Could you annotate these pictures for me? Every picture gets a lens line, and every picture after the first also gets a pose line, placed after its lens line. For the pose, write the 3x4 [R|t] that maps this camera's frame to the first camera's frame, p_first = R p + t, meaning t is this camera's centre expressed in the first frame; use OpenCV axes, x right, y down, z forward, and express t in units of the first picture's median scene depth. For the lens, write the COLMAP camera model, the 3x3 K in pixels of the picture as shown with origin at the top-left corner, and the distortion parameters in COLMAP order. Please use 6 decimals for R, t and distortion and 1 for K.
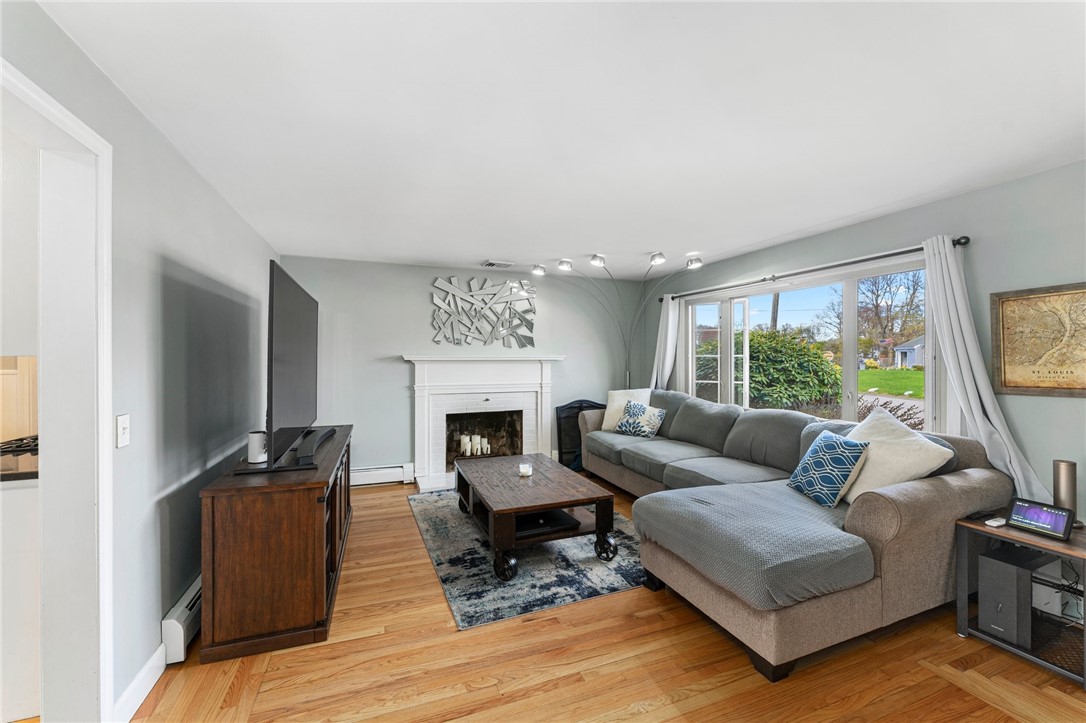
lens RADIAL K [[441.3, 0, 541.3], [0, 441.3, 361.0], [0, 0, 1]] dist [-0.008851, 0.002388]
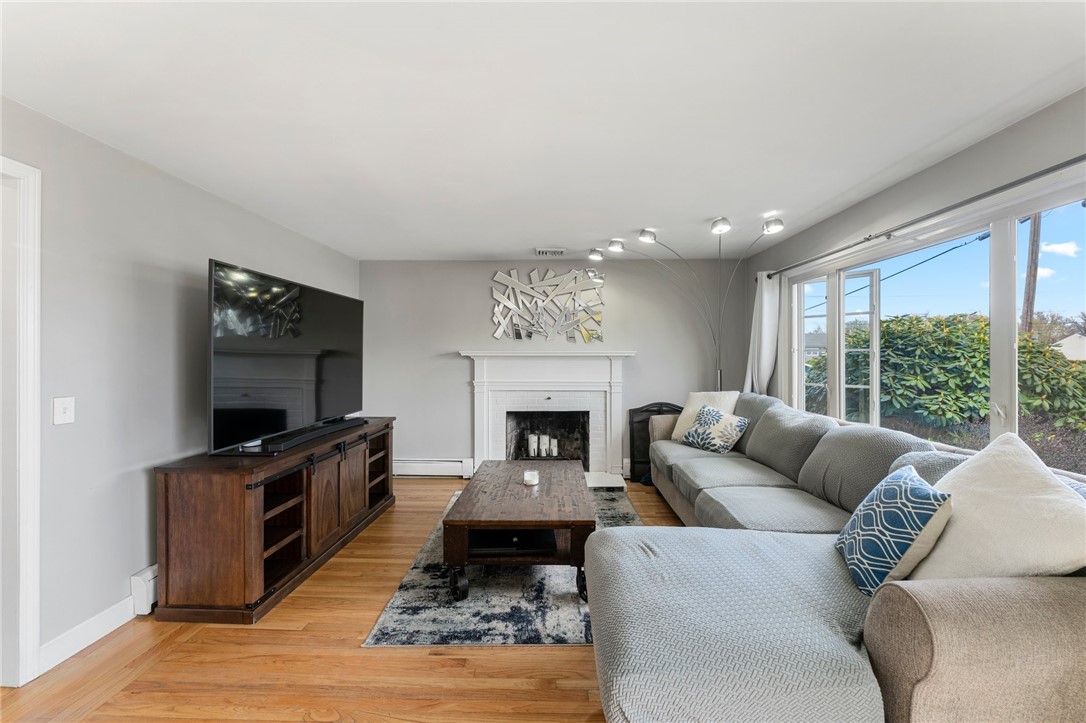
lens RADIAL K [[441.3, 0, 551.3], [0, 441.3, 359.0], [0, 0, 1]] dist [-0.008851, 0.002388]
pose [[0.925262, 0.002354, -0.379320, 0.305446], [-0.003260, 0.999993, -0.001745, 0.007724], [0.379314, 0.002851, 0.925264, 0.174672]]
